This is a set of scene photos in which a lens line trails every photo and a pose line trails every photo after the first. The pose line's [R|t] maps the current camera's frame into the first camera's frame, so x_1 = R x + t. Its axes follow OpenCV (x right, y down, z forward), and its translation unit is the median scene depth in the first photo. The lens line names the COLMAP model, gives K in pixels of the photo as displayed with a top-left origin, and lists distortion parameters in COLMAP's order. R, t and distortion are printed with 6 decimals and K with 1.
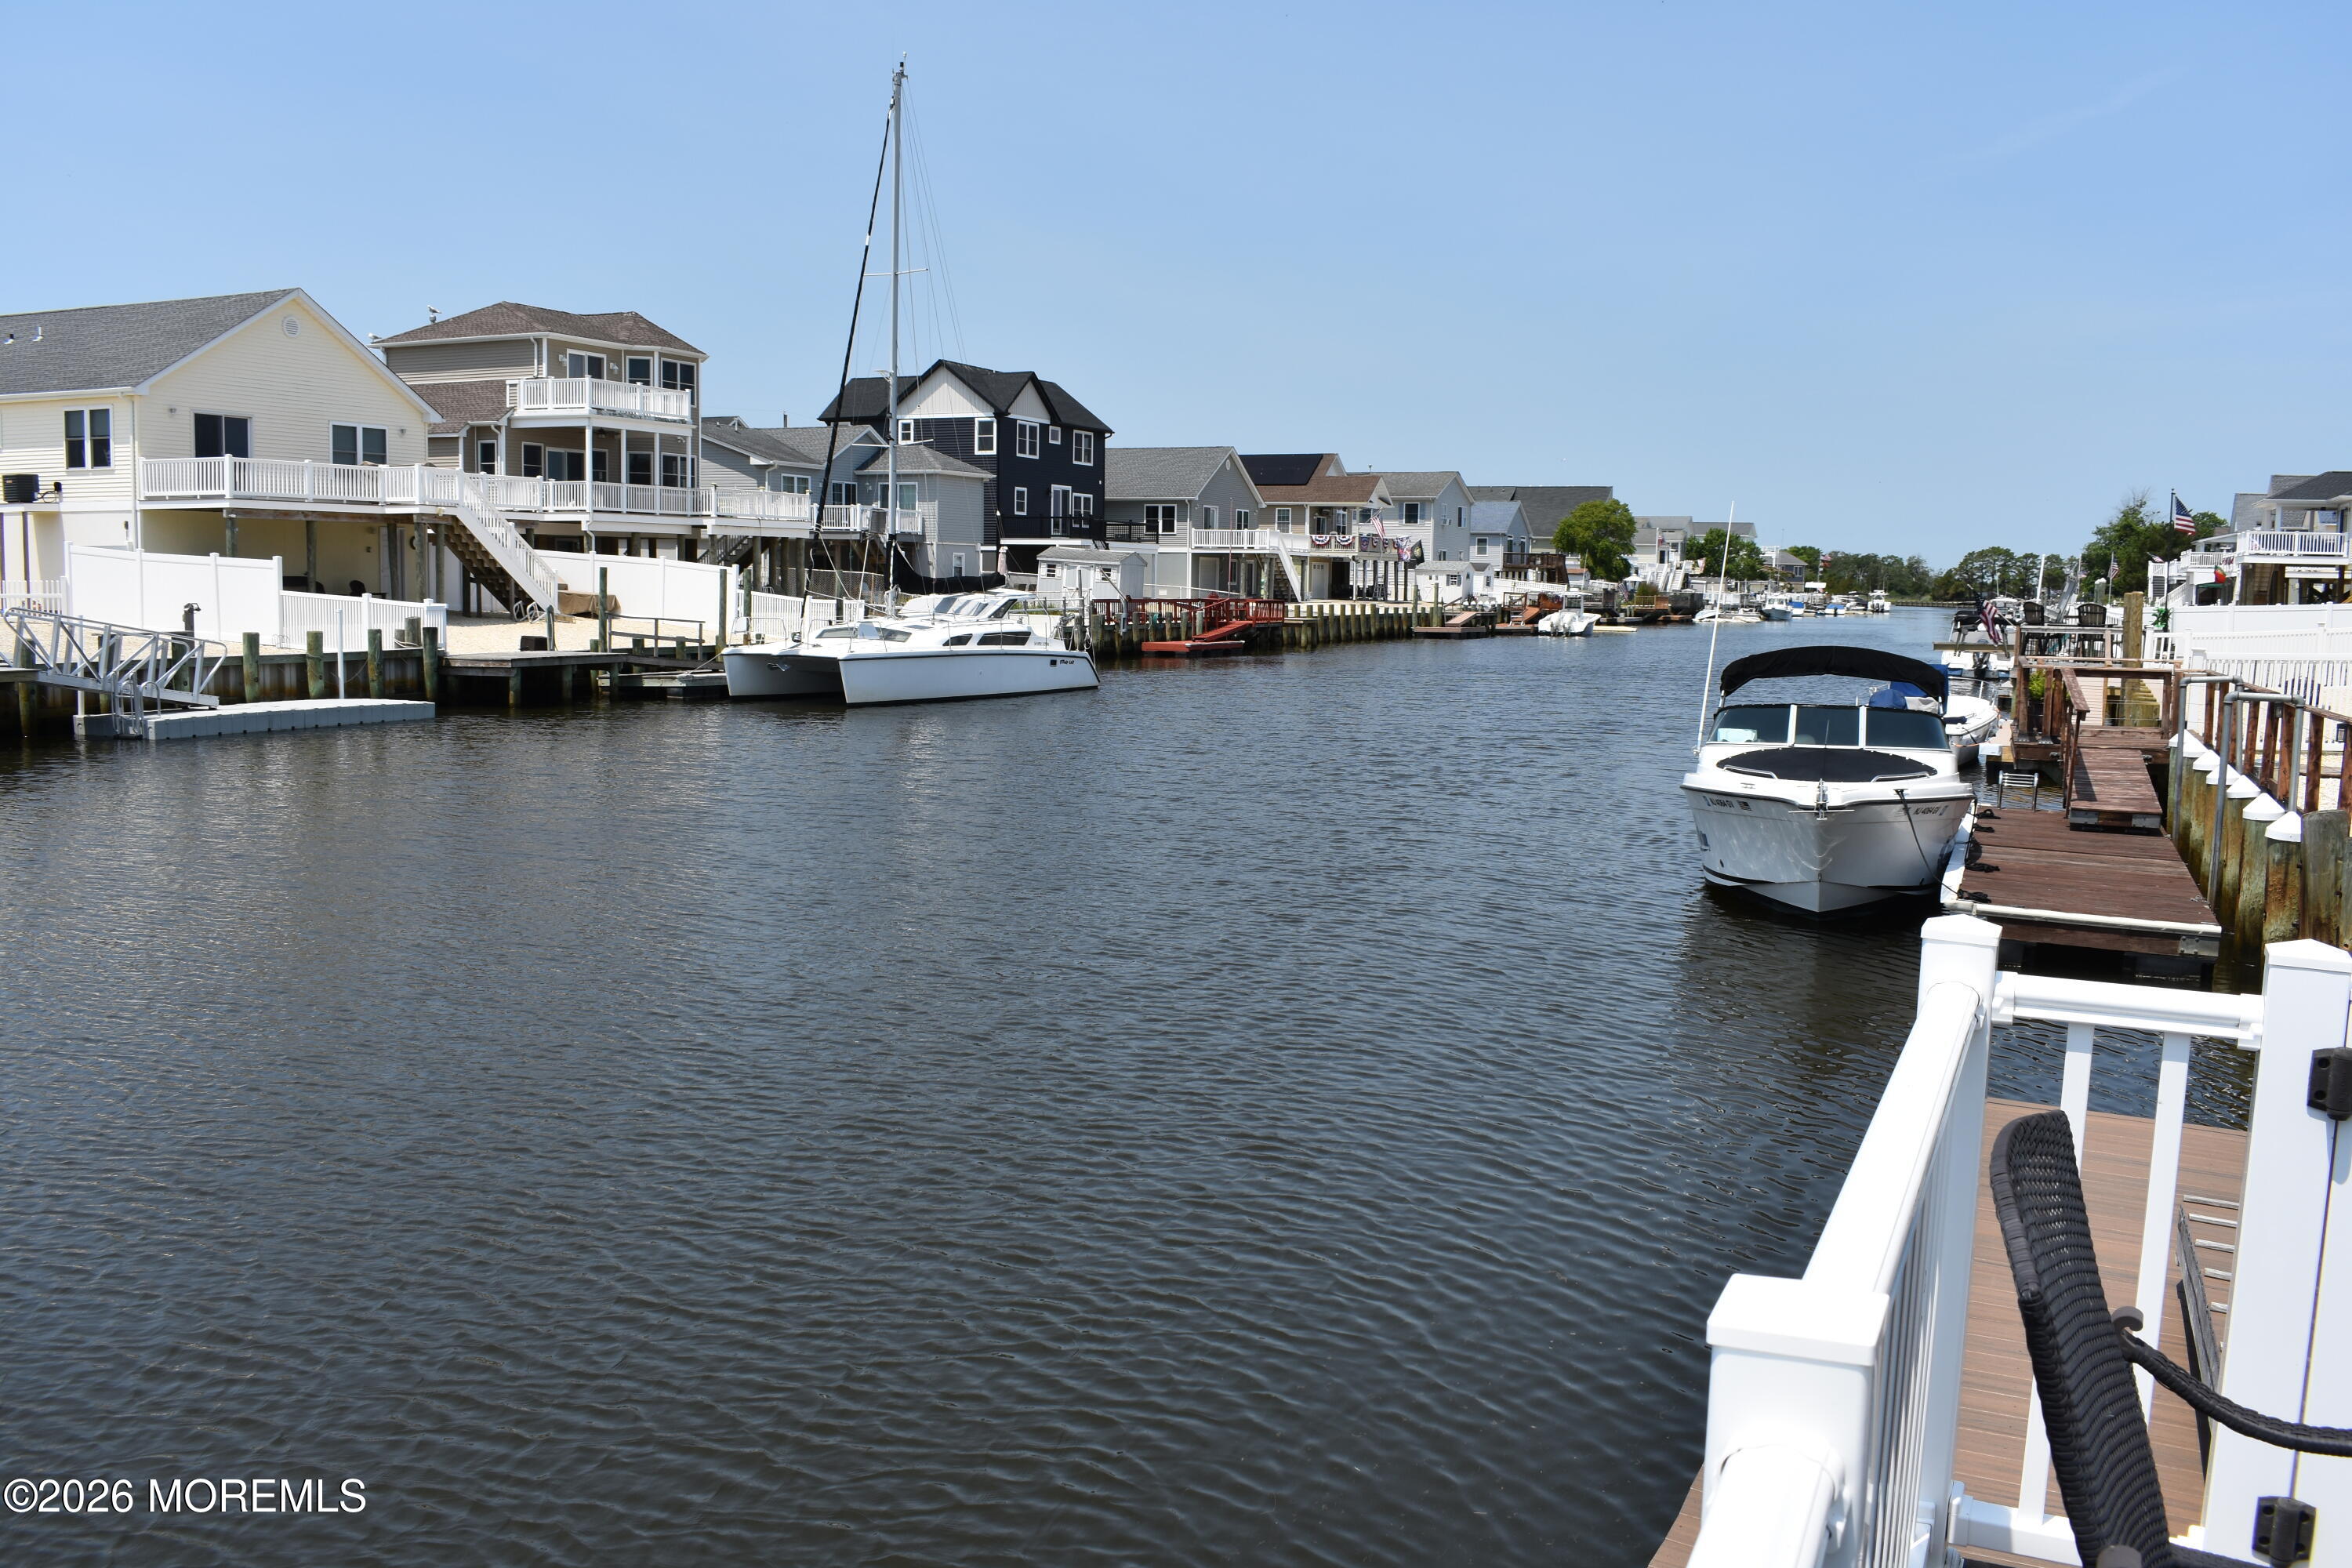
lens RADIAL K [[1983.7, 0, 1181.0], [0, 1983.7, 777.9], [0, 0, 1]] dist [-0.092924, 0.020421]
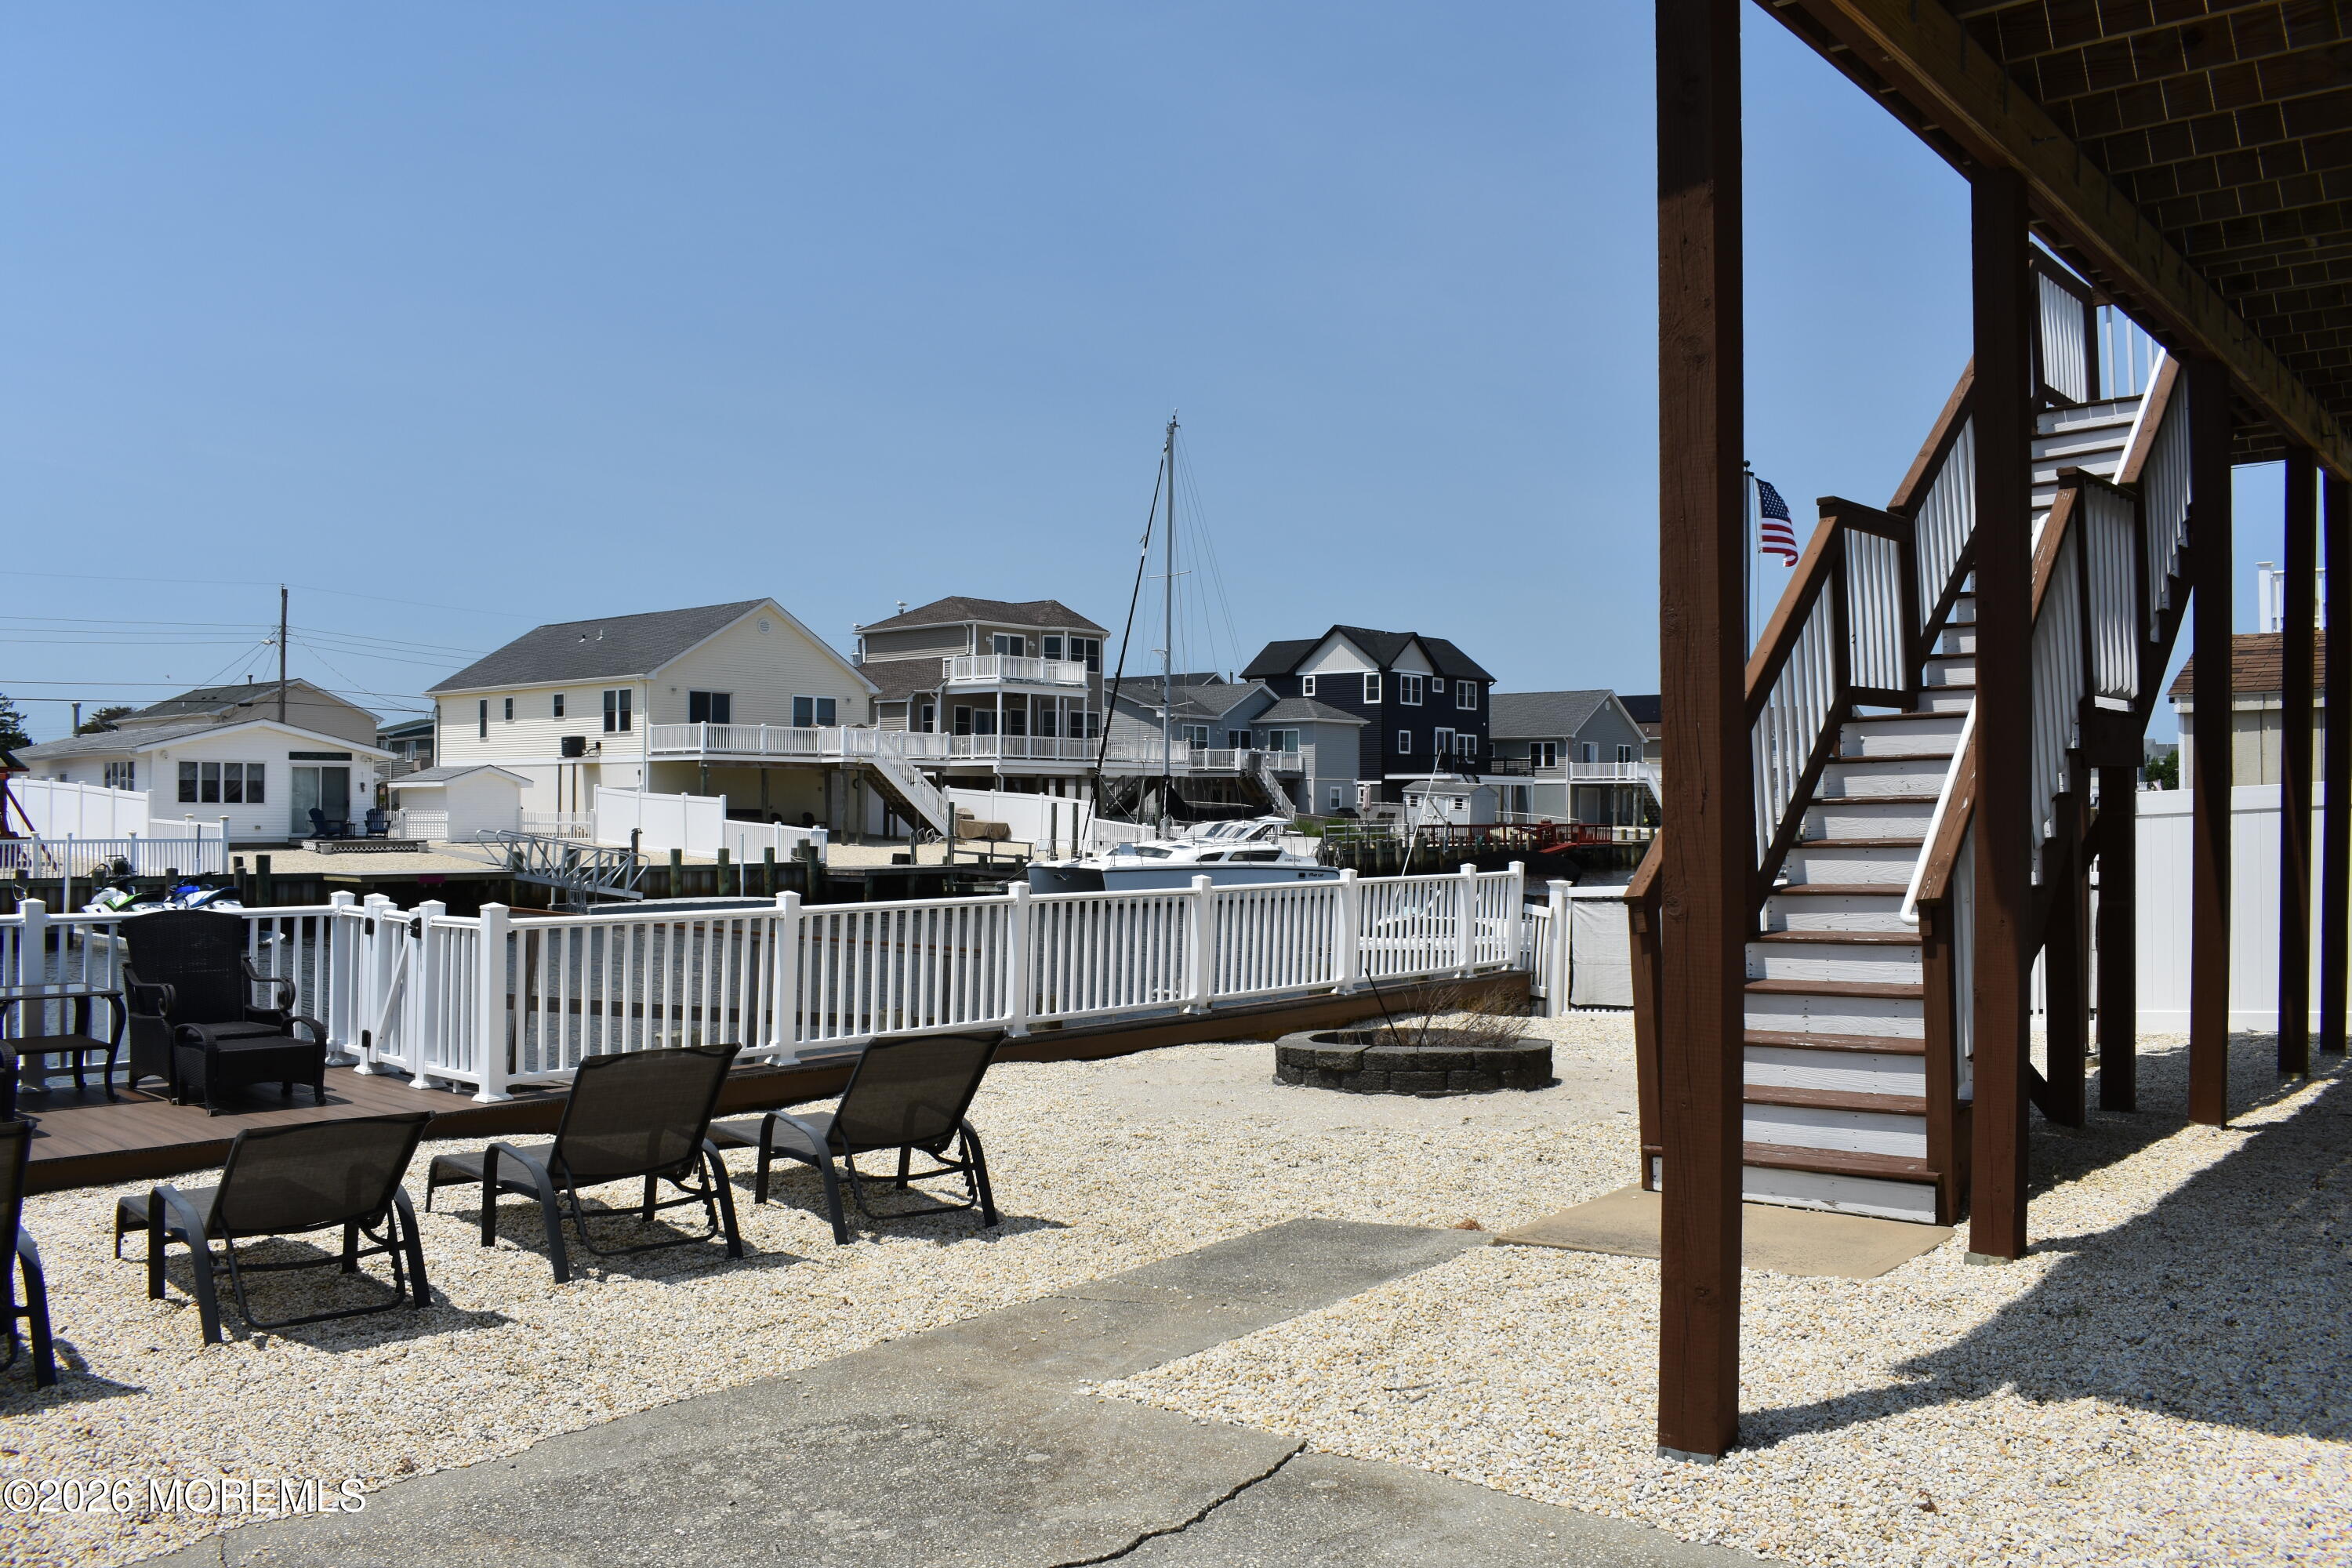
lens RADIAL K [[1831.0, 0, 1182.0], [0, 1831.0, 792.0], [0, 0, 1]] dist [-0.097585, 0.017992]
pose [[0.958916, -0.012508, -0.283415, 0.140778], [-0.018537, 0.994130, -0.106592, 0.010421], [0.283085, 0.107467, 0.953055, -0.093451]]
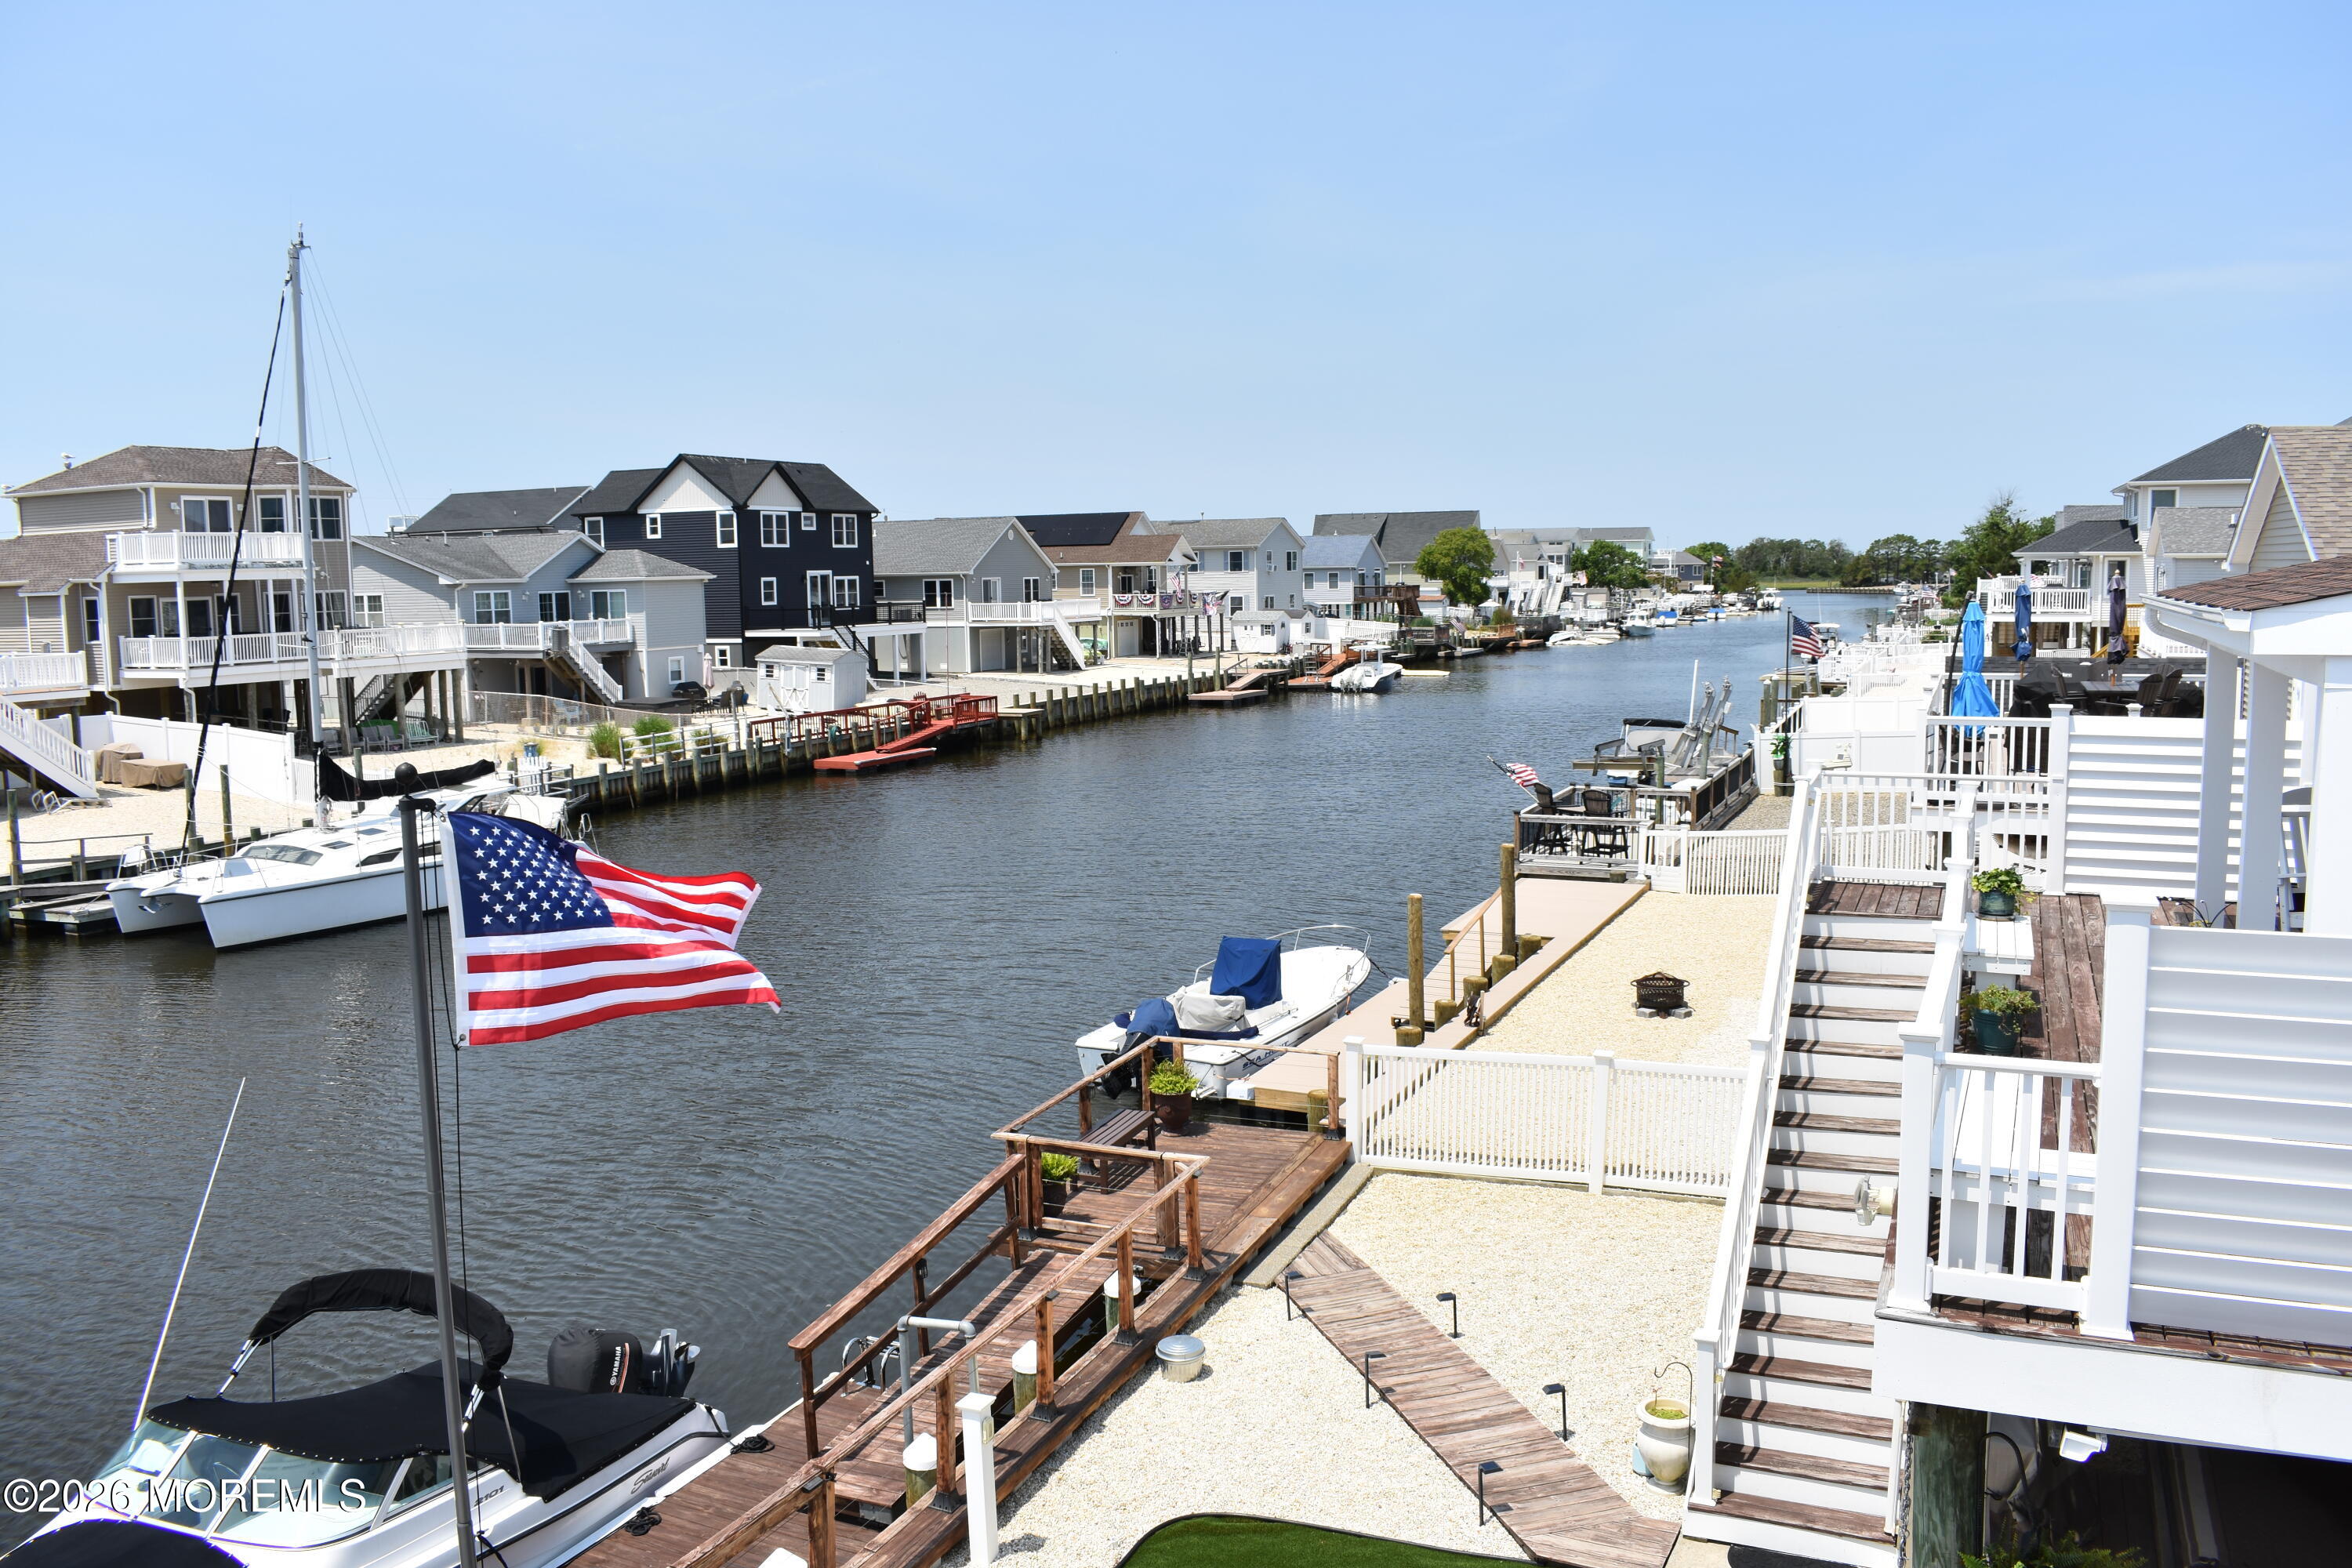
lens RADIAL K [[1831.0, 0, 1181.0], [0, 1831.0, 792.8], [0, 0, 1]] dist [-0.097585, 0.017992]
pose [[0.999509, -0.030913, -0.005156, 0.184514], [0.031015, 0.999295, 0.021156, -0.072324], [0.004498, -0.021306, 0.999763, 0.107799]]
